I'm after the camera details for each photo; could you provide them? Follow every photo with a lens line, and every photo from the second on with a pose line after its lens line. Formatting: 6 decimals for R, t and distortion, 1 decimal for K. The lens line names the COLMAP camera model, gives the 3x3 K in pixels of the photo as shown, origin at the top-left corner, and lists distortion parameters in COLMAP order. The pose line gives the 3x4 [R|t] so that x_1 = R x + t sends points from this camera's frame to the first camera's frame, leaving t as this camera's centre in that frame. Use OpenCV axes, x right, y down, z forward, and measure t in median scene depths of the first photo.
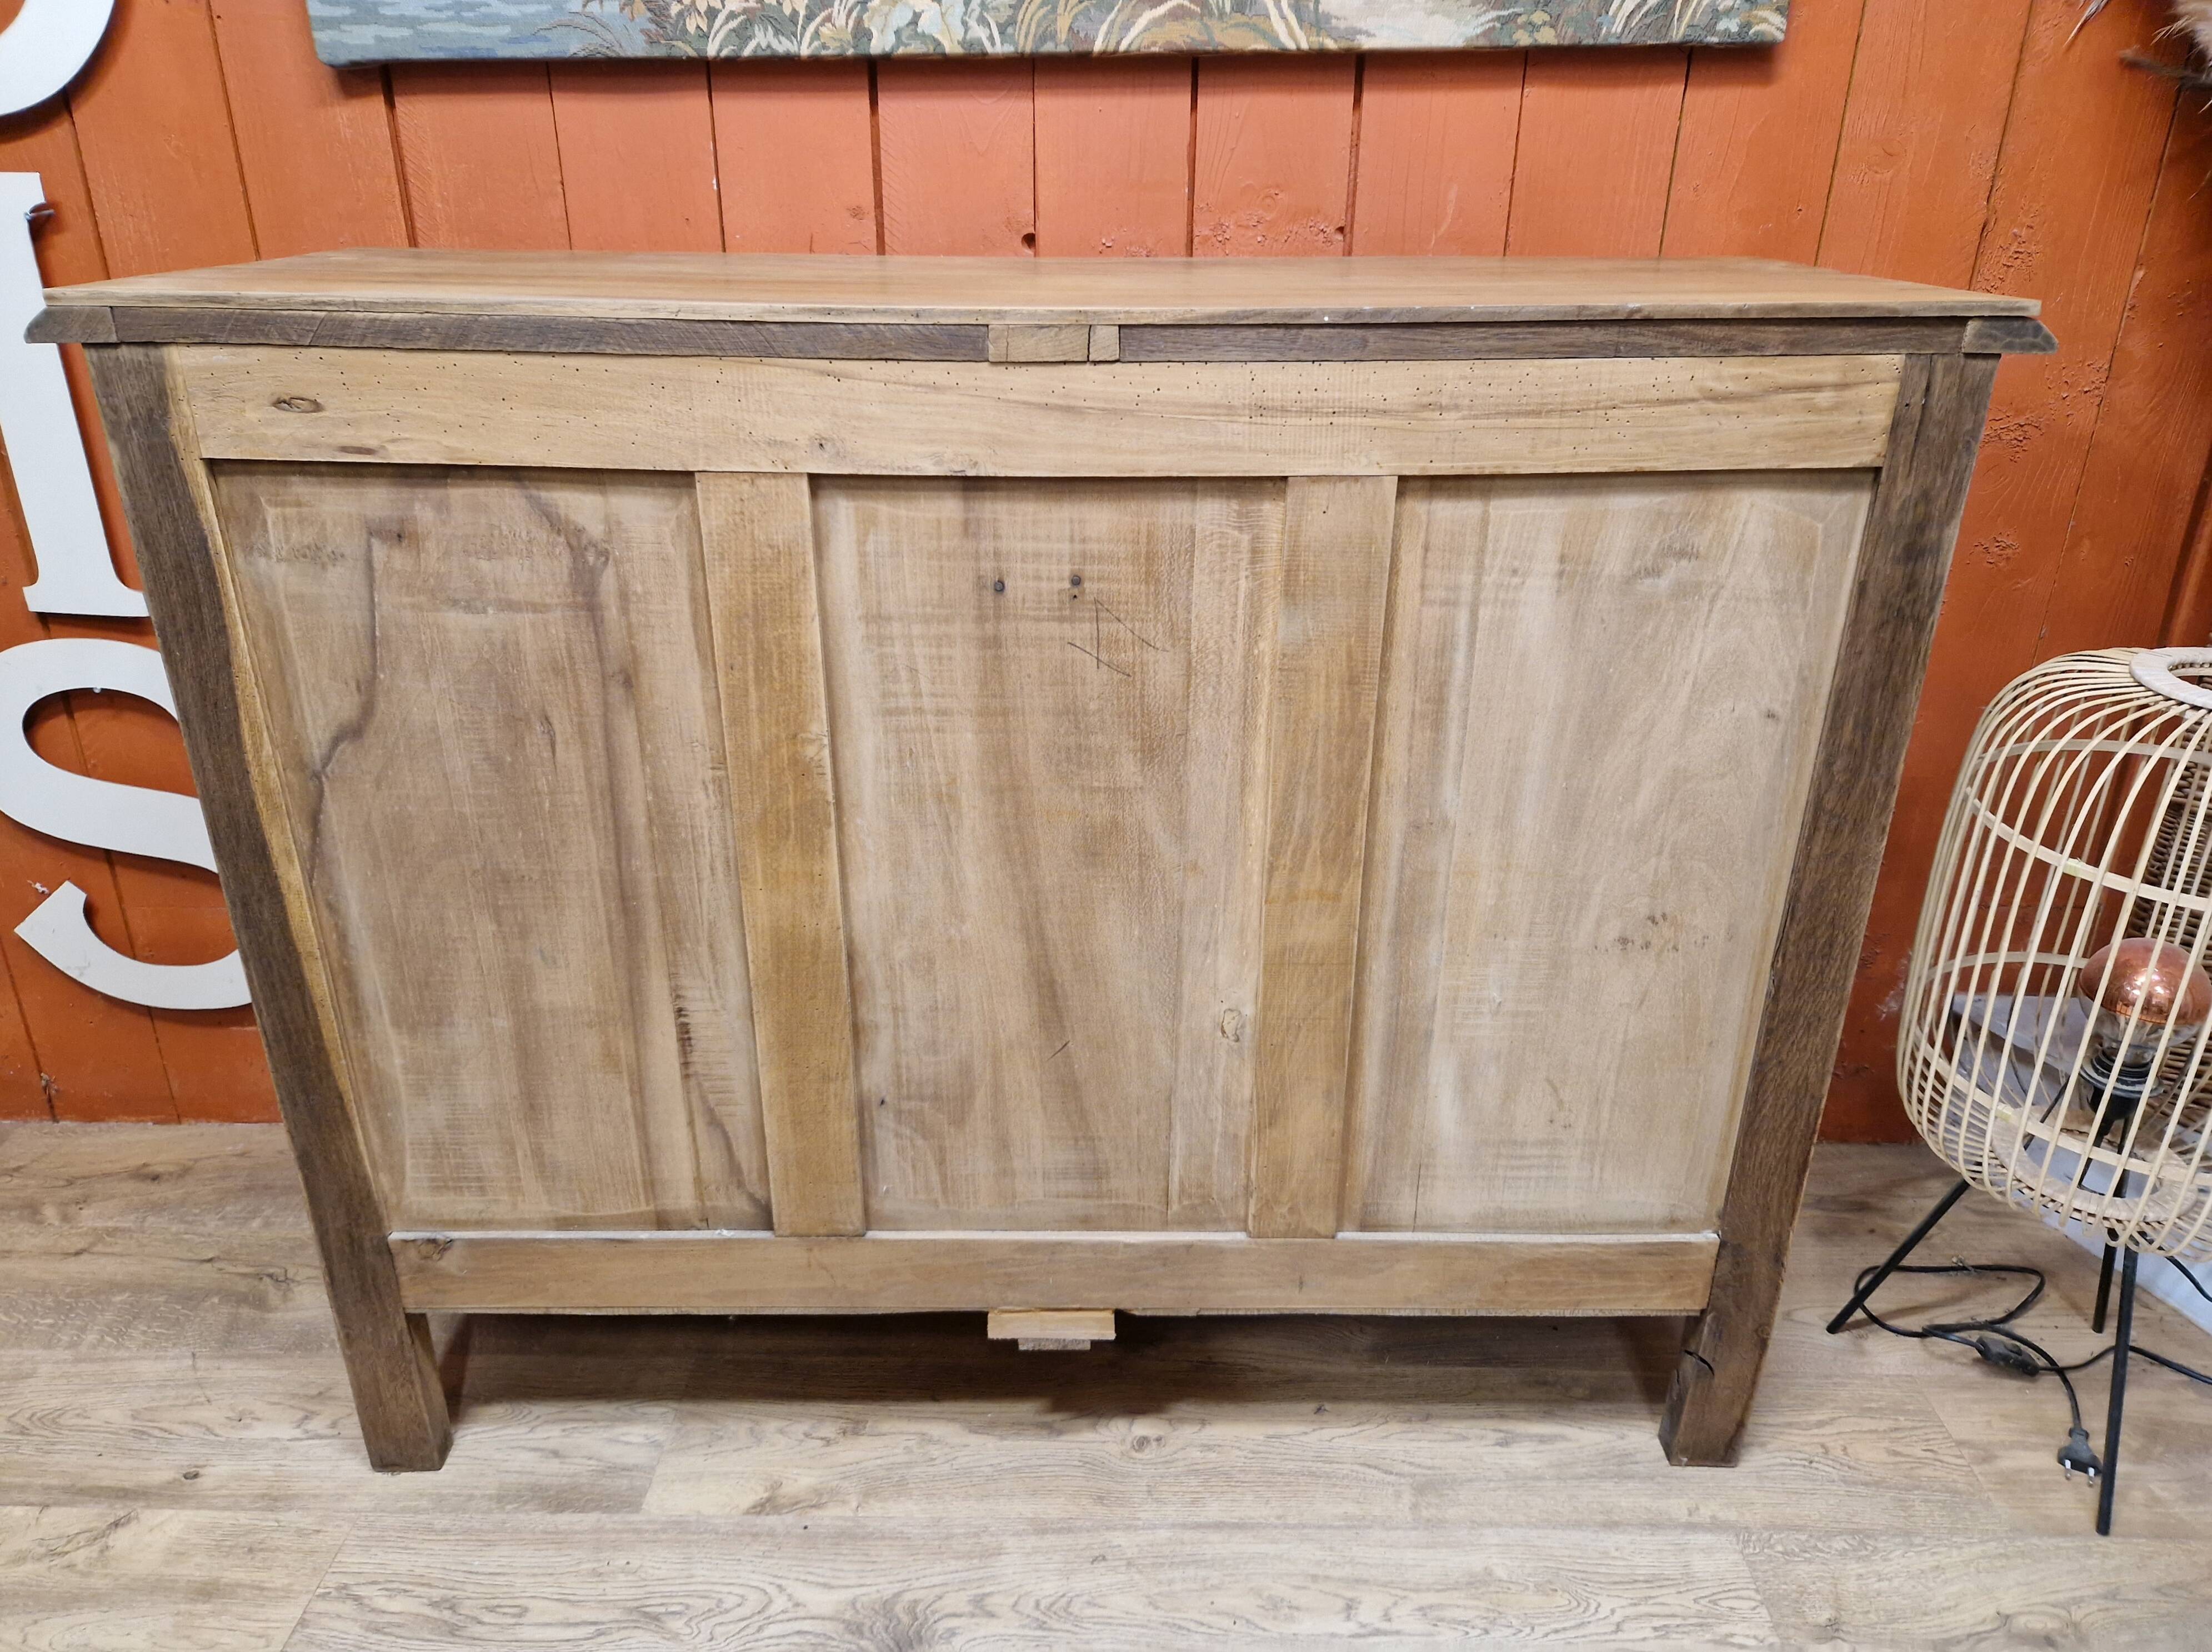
lens RADIAL K [[1537.0, 0, 1113.8], [0, 1537.0, 806.2], [0, 0, 1]] dist [0.043523, -0.021088]
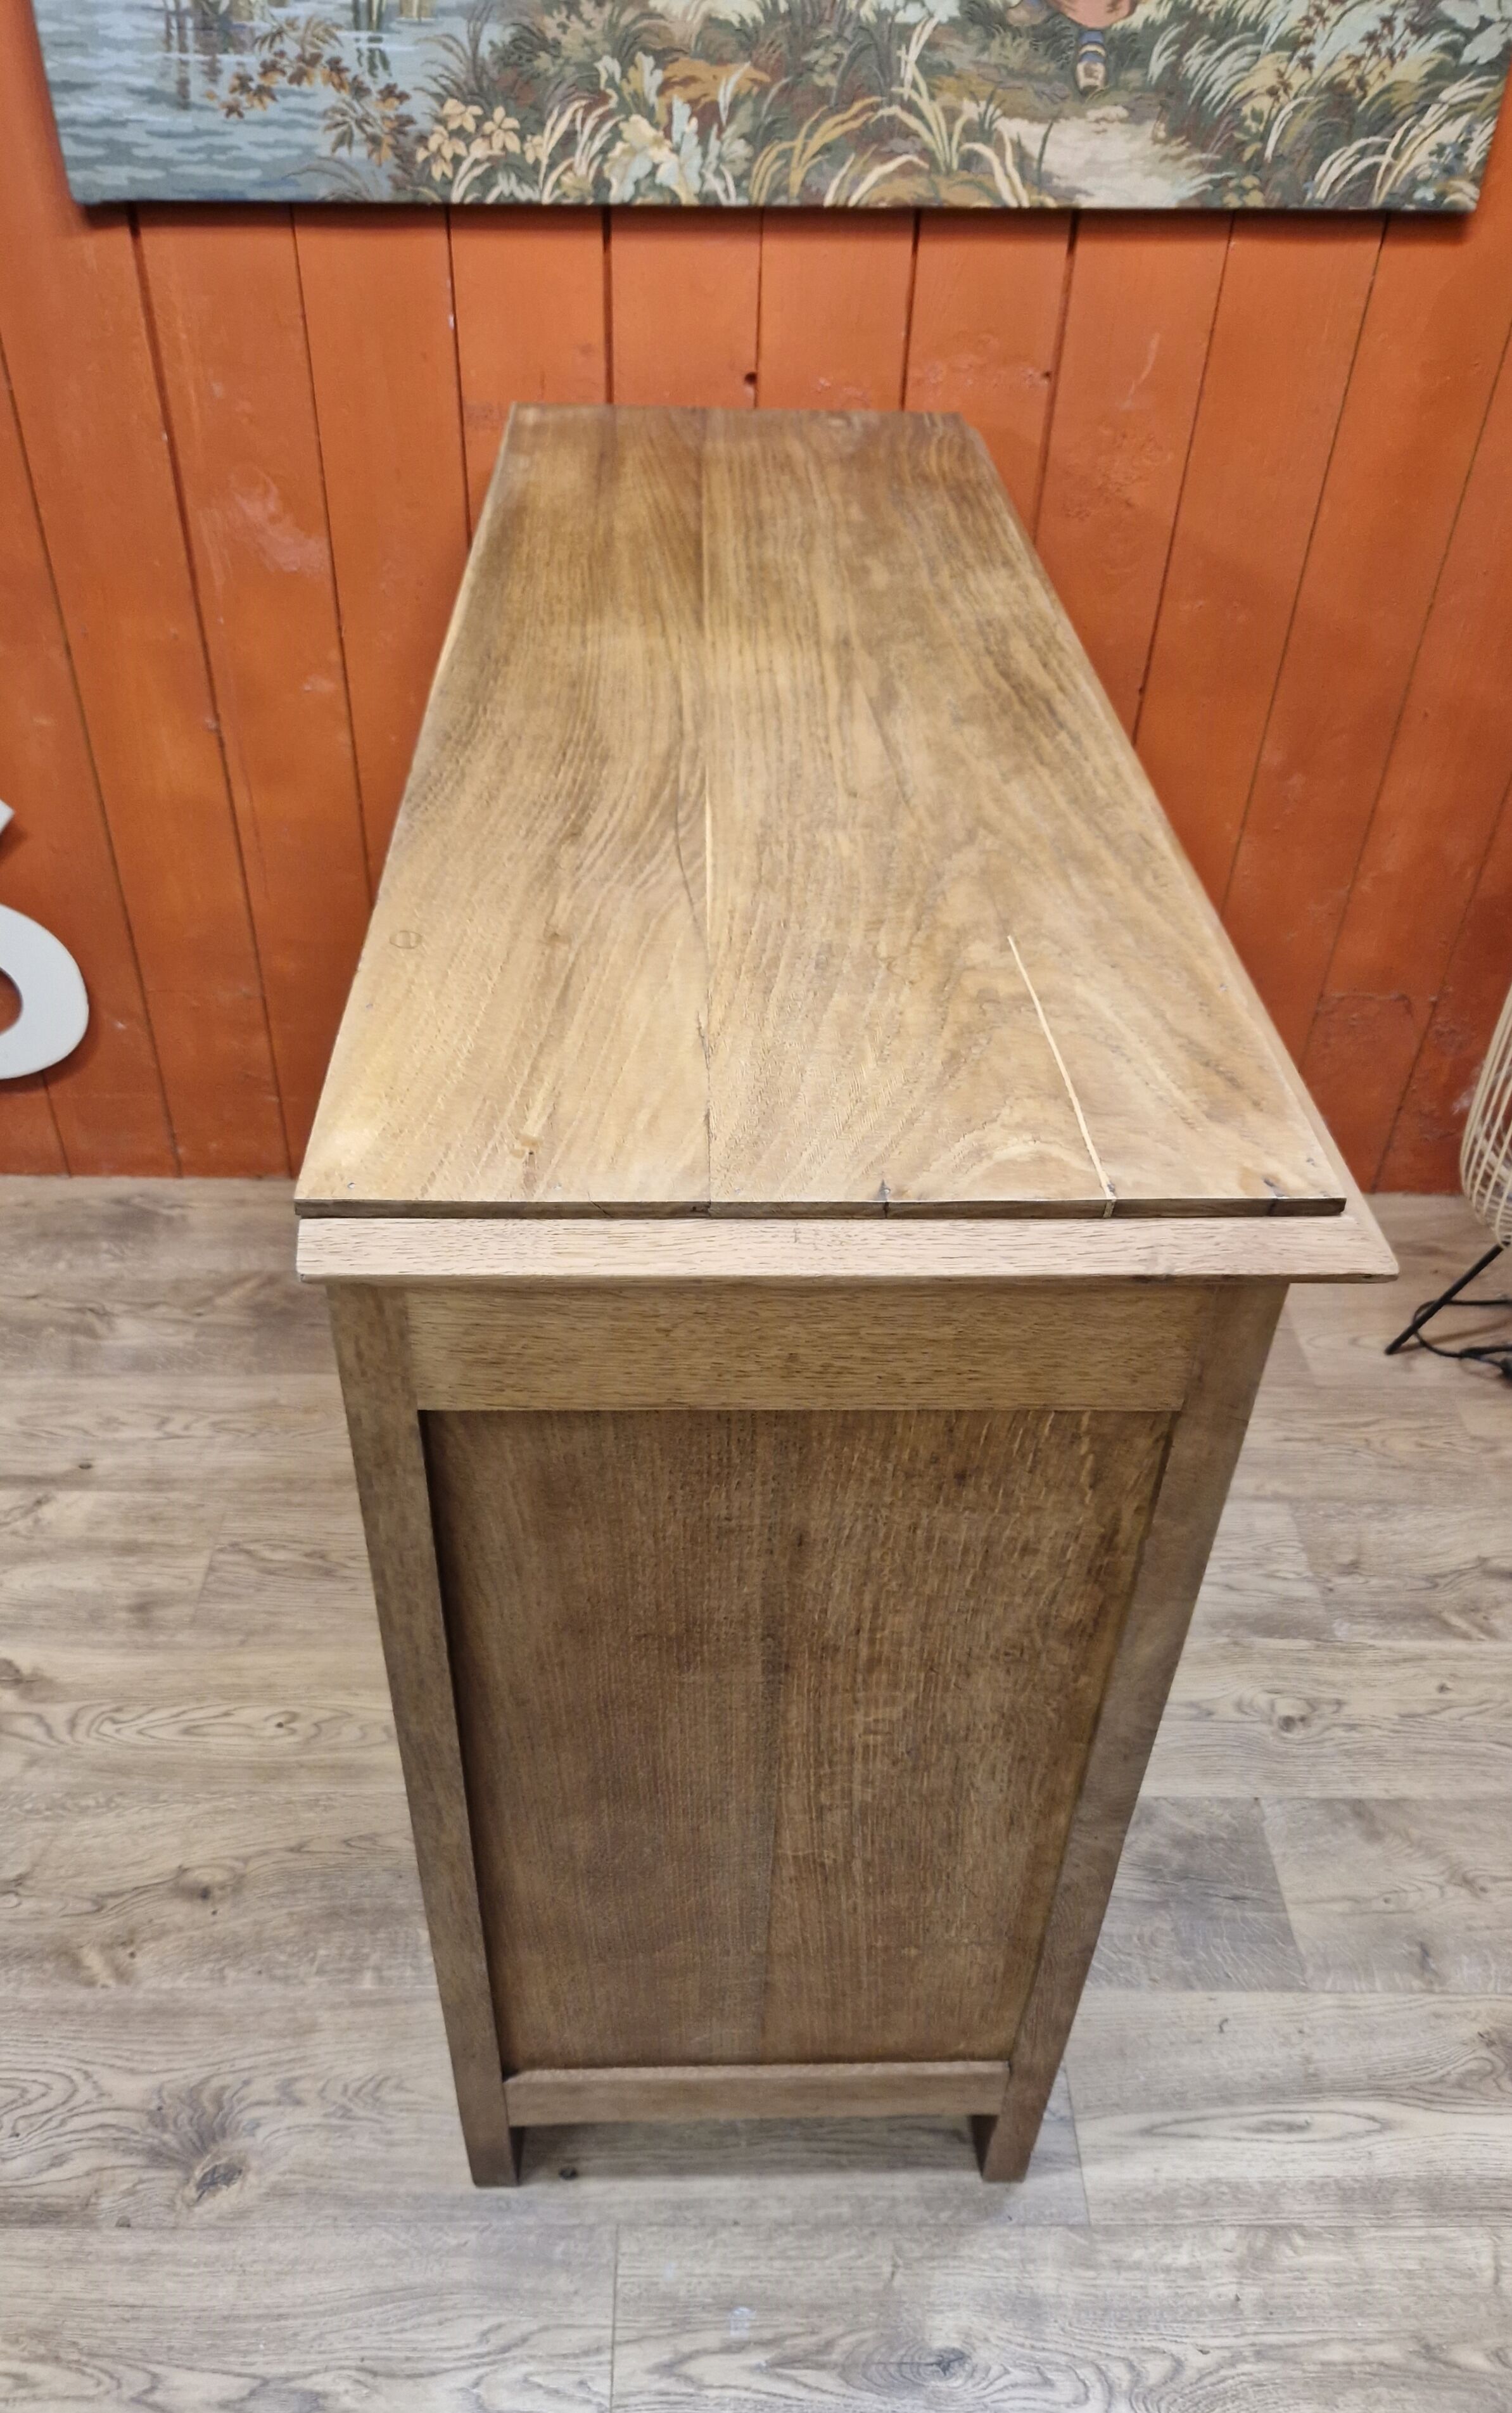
lens RADIAL K [[1765.8, 0, 752.0], [0, 1765.8, 1234.0], [0, 0, 1]] dist [0.077247, -0.081585]
pose [[0.999275, 0.000417, 0.038081, -0.107193], [-0.011079, 0.959869, 0.280230, -0.161204], [-0.036436, -0.280448, 0.959177, -0.347342]]
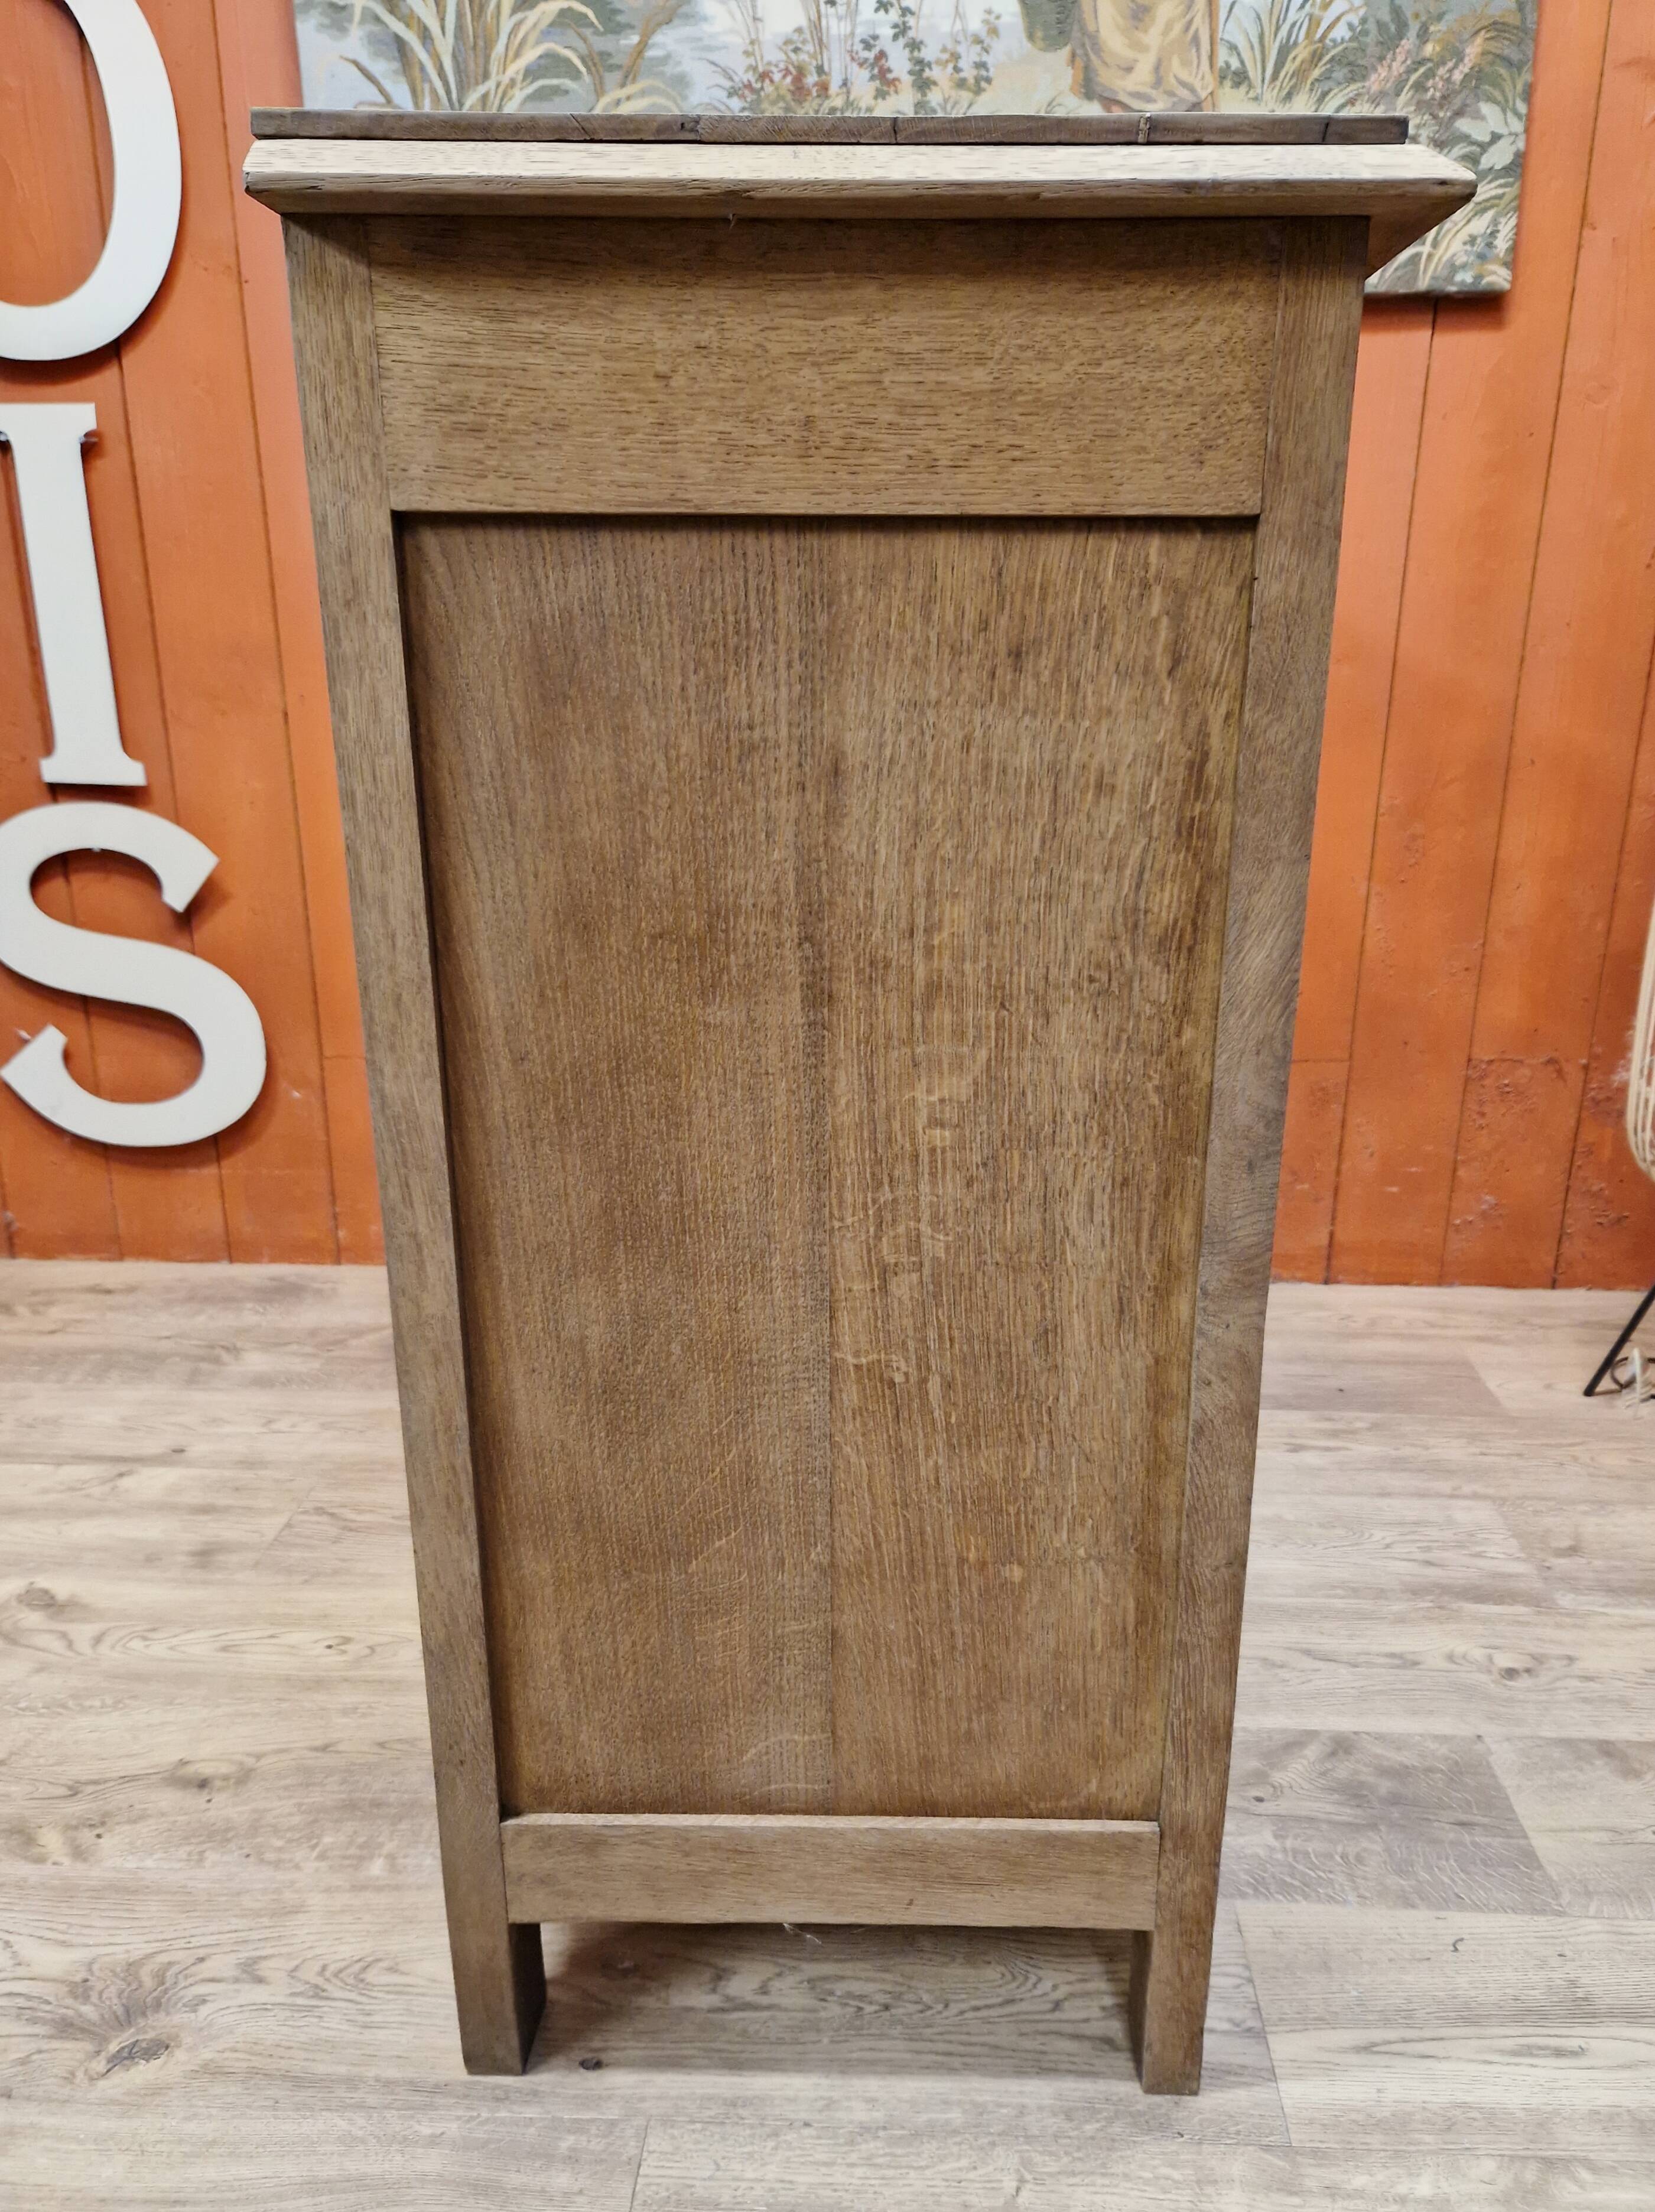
lens RADIAL K [[1641.9, 0, 888.2], [0, 1641.9, 1191.1], [0, 0, 1]] dist [0.066857, -0.063074]
pose [[0.999822, 0.008495, -0.016827, -0.033935], [-0.009908, 0.996266, -0.085764, 0.335541], [0.016036, 0.085915, 0.996173, -0.259075]]
